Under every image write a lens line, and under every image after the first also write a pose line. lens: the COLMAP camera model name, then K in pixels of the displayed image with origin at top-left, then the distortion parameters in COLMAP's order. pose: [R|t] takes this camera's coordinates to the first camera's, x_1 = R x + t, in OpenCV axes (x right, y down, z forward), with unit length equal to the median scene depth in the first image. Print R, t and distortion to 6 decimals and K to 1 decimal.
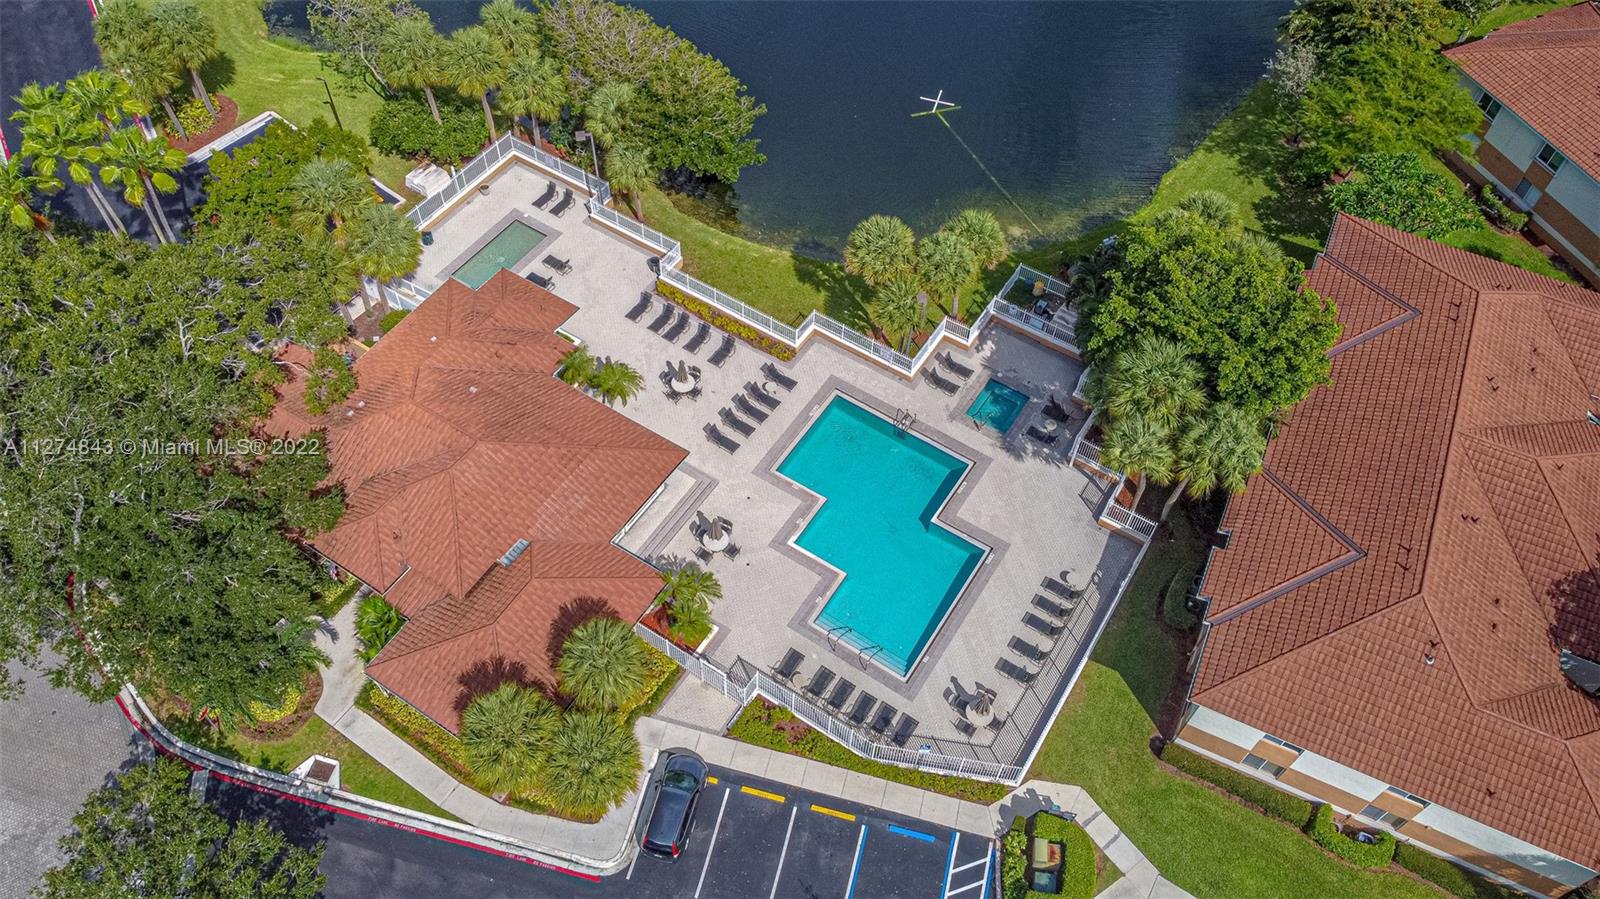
lens RADIAL K [[1216.5, 0, 792.4], [0, 1216.5, 446.9], [0, 0, 1]] dist [-0.000544, -0.007428]
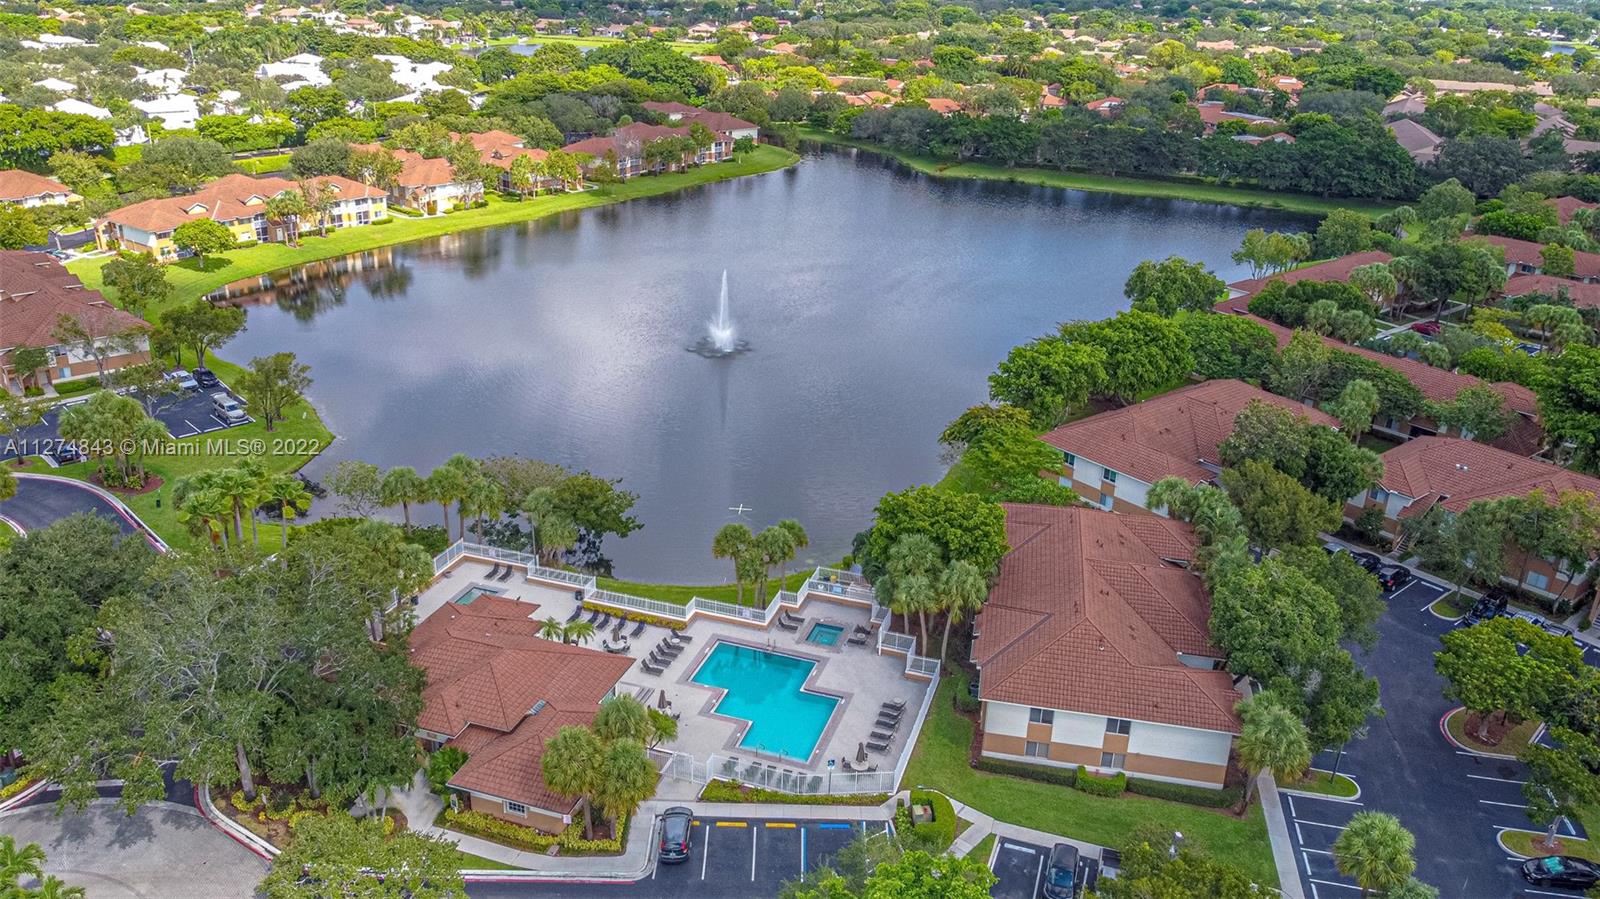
lens RADIAL K [[1216.5, 0, 792.4], [0, 1216.5, 446.9], [0, 0, 1]] dist [-0.000544, -0.007428]
pose [[0.968372, -0.086785, 0.233930, -0.211991], [0.195926, 0.845012, -0.497562, 0.530528], [-0.154492, 0.527658, 0.835290, -0.399389]]
